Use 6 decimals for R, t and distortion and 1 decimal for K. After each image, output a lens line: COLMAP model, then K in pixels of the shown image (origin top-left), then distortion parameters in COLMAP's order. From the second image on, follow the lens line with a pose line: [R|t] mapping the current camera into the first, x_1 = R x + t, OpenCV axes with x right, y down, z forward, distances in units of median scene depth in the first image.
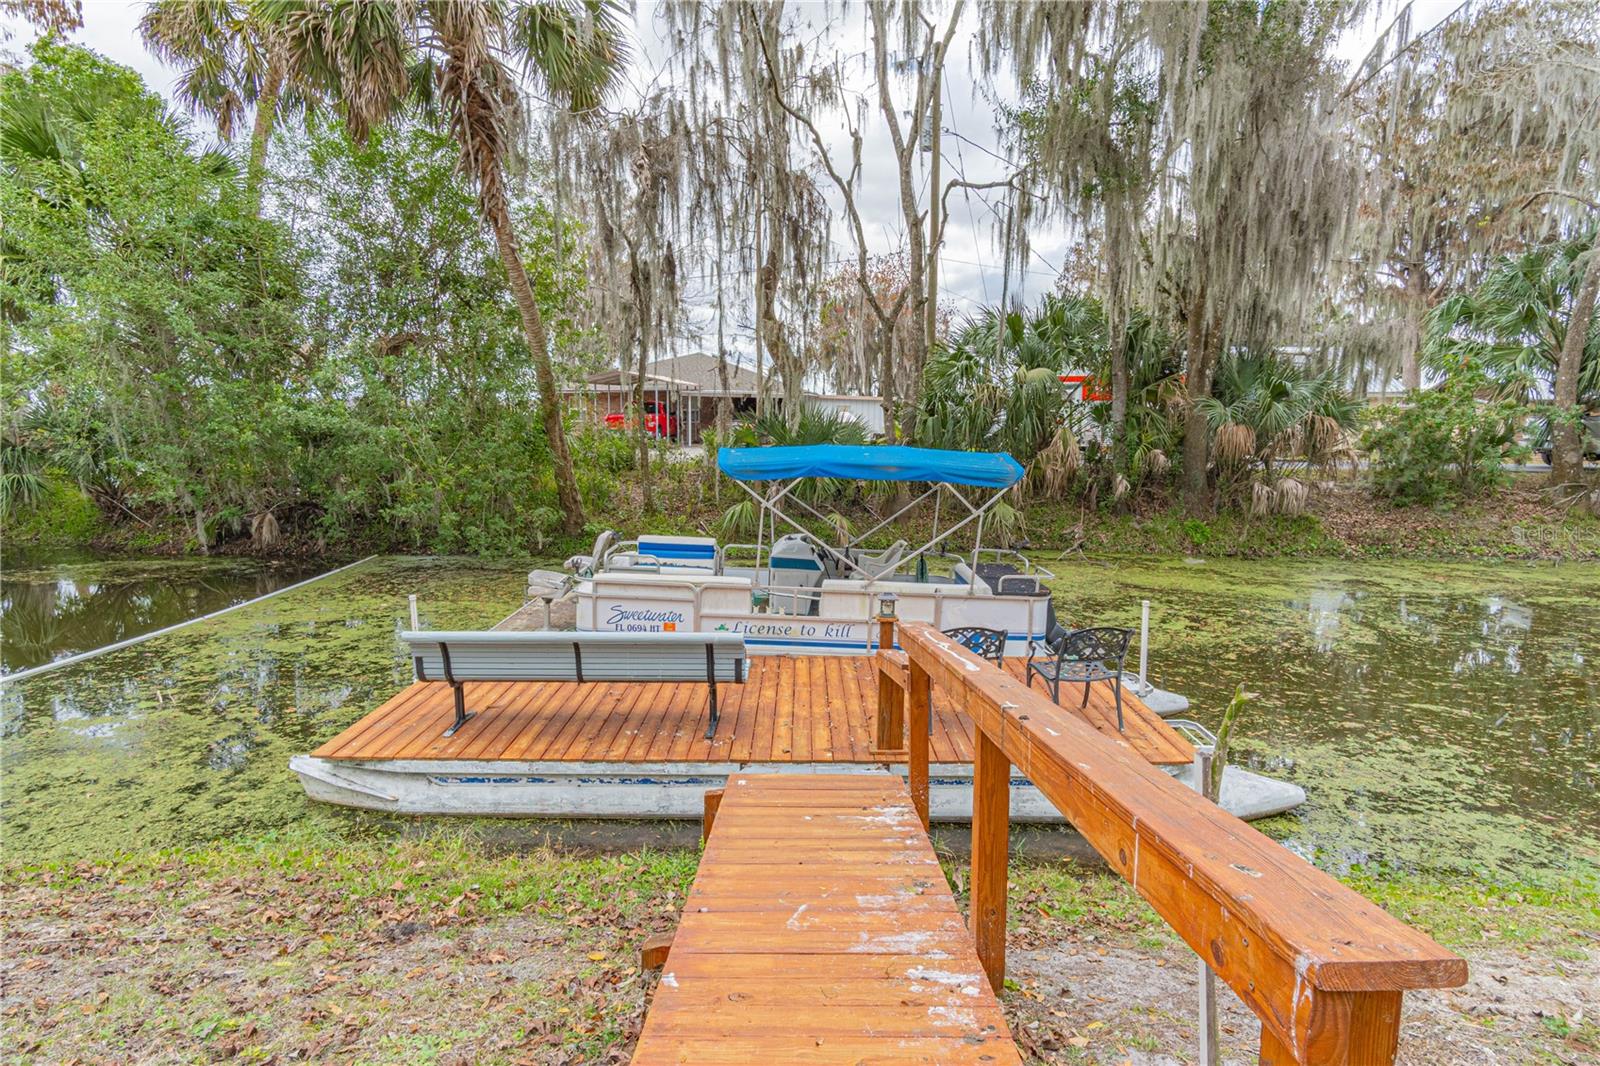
lens RADIAL K [[848.3, 0, 799.0], [0, 848.3, 532.7], [0, 0, 1]] dist [0.008256, -0.001107]
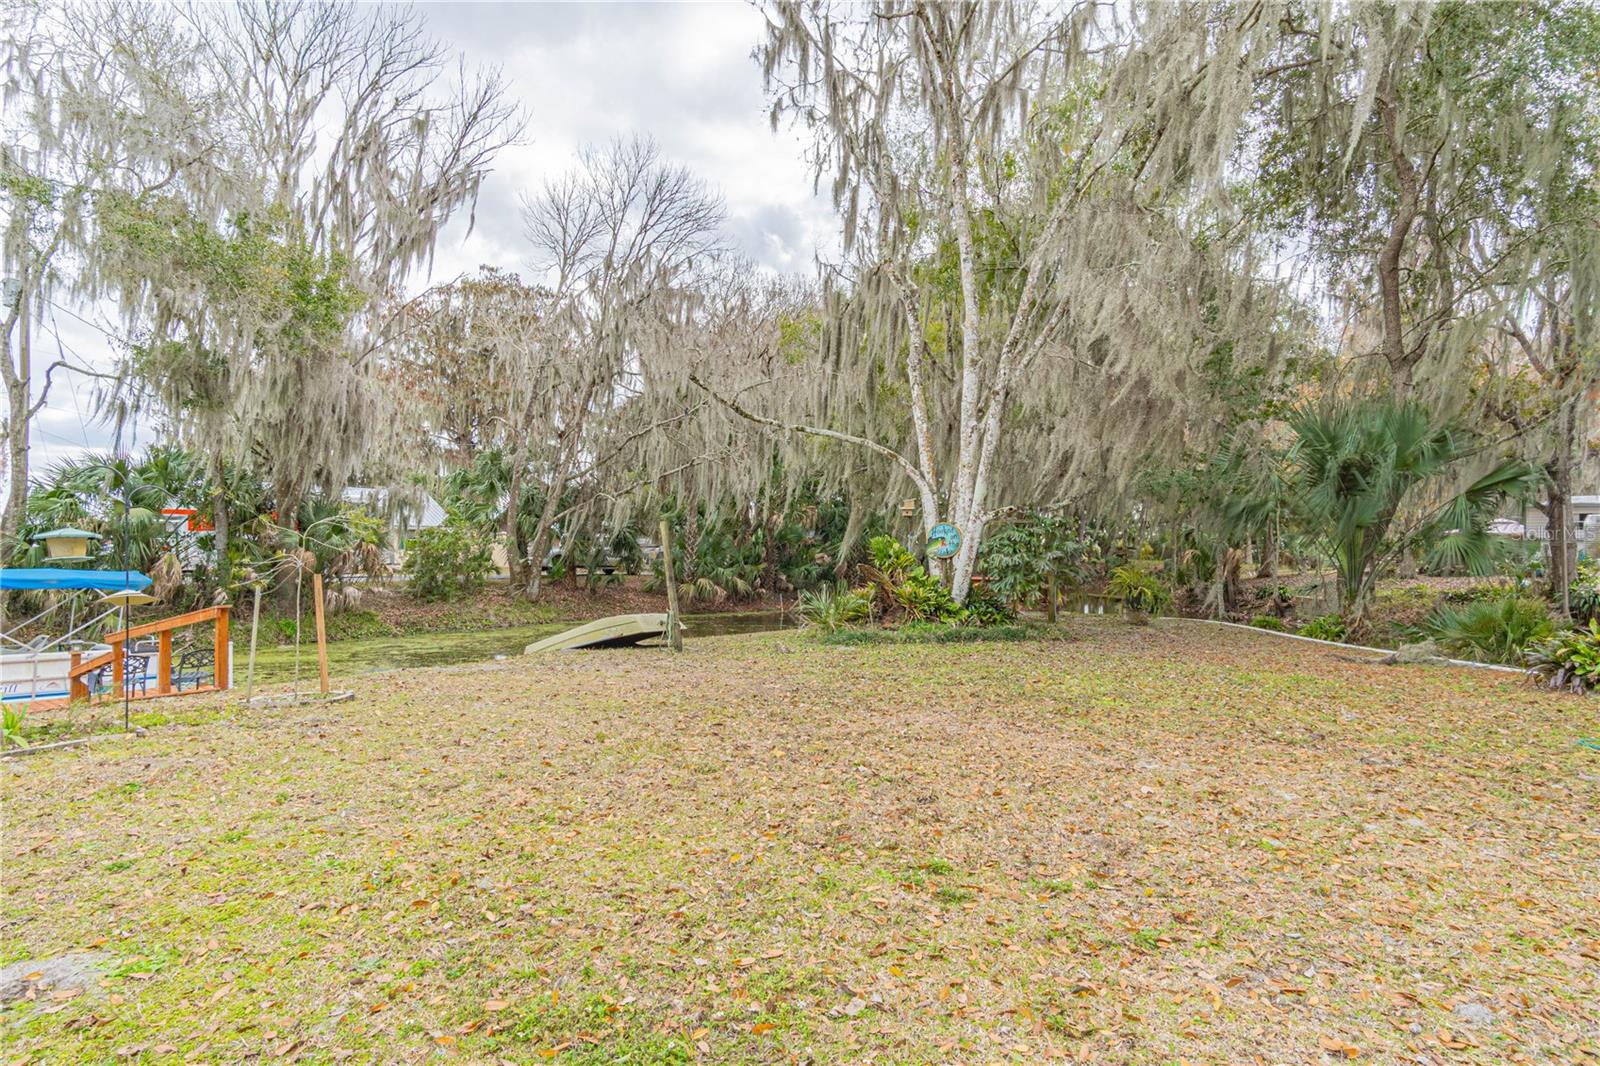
lens RADIAL K [[848.3, 0, 798.0], [0, 848.3, 534.9], [0, 0, 1]] dist [0.008256, -0.001107]
pose [[0.593498, 0.007377, 0.804802, -0.151238], [0.103876, 0.990892, -0.085685, 0.051567], [-0.798104, 0.134453, 0.587327, -0.479304]]
